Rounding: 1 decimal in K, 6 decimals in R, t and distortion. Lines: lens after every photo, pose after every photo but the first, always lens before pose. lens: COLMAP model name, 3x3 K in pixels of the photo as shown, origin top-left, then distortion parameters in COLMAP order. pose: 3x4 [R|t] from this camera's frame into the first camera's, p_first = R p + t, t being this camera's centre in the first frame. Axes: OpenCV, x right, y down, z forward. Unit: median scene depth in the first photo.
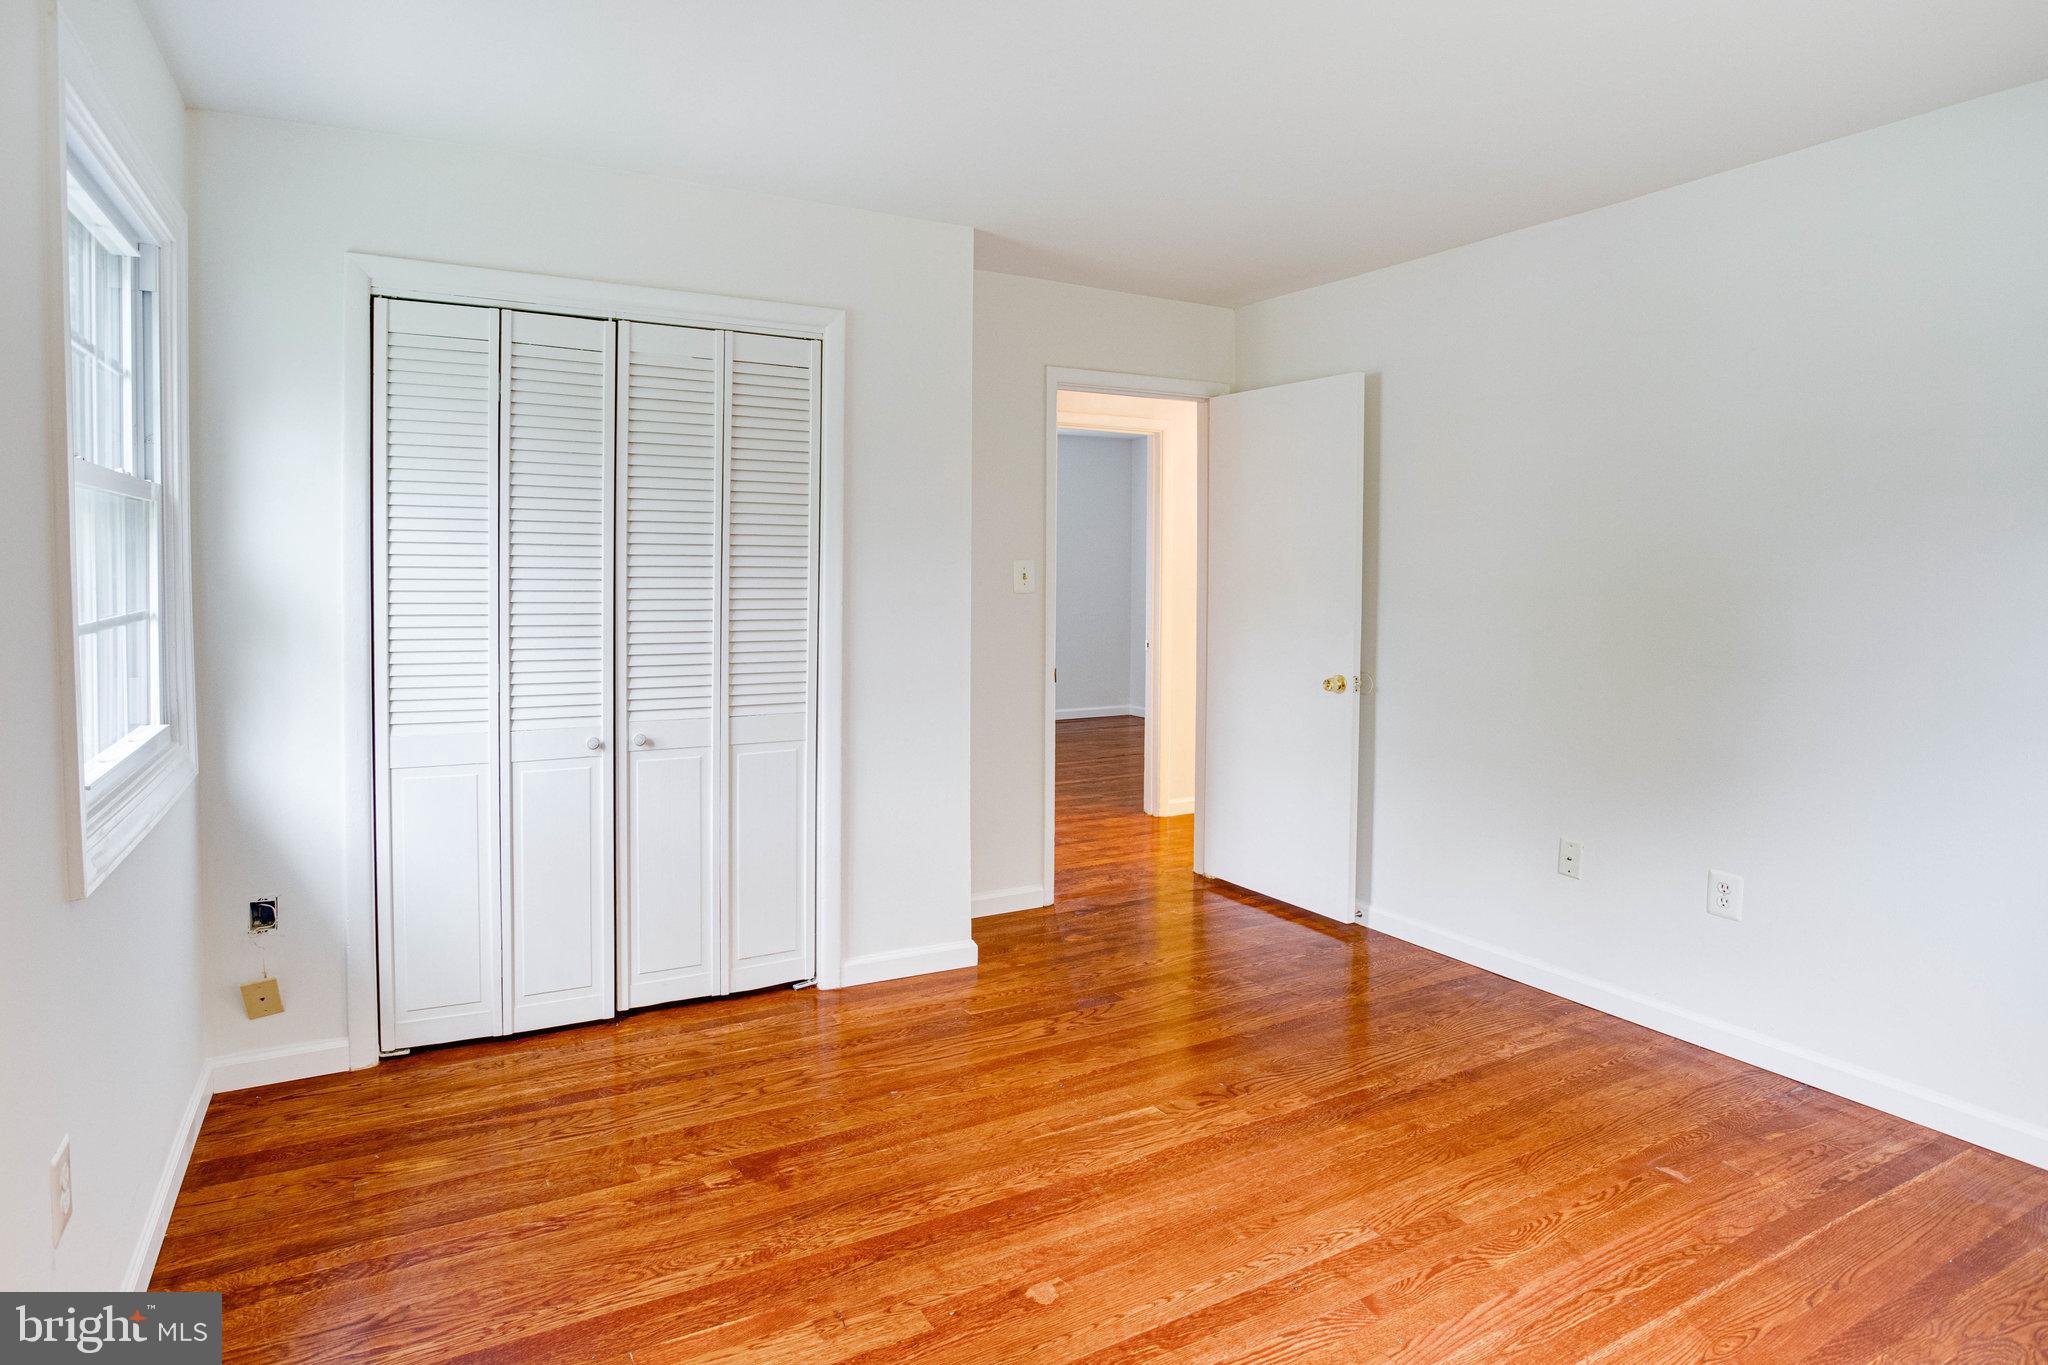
lens RADIAL K [[1065.8, 0, 963.7], [0, 1065.8, 598.0], [0, 0, 1]] dist [-0.040724, 0.000176]
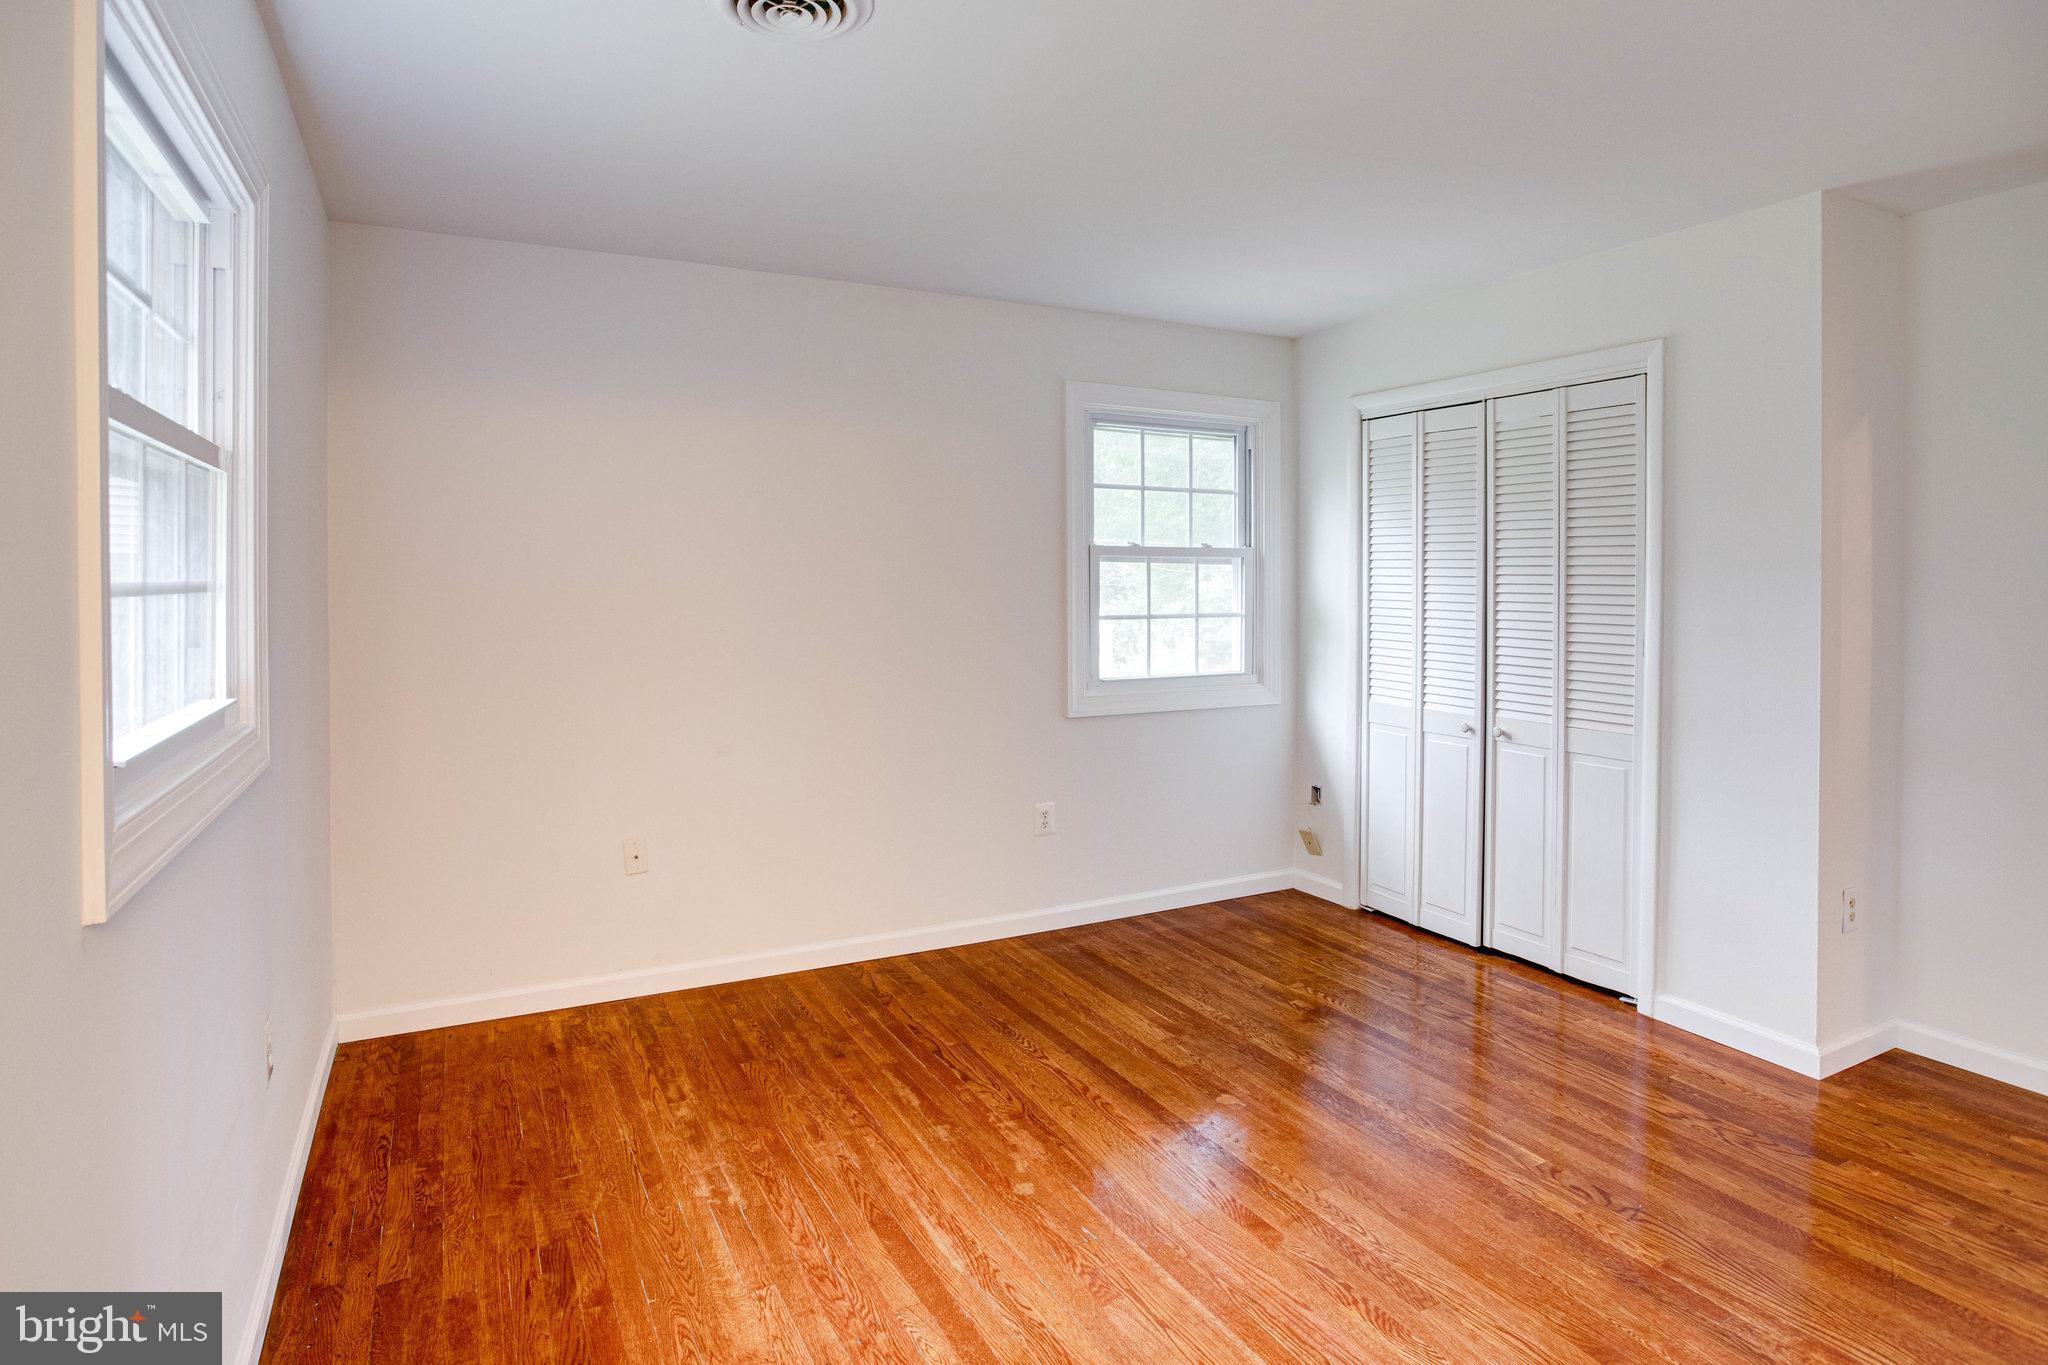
lens RADIAL K [[1065.8, 0, 991.8], [0, 1065.8, 583.1], [0, 0, 1]] dist [-0.040724, 0.000176]
pose [[0.004482, -0.001625, -0.999989, 0.962214], [-0.031371, 0.999506, -0.001764, -0.020438], [0.999498, 0.031378, 0.004429, 0.409475]]
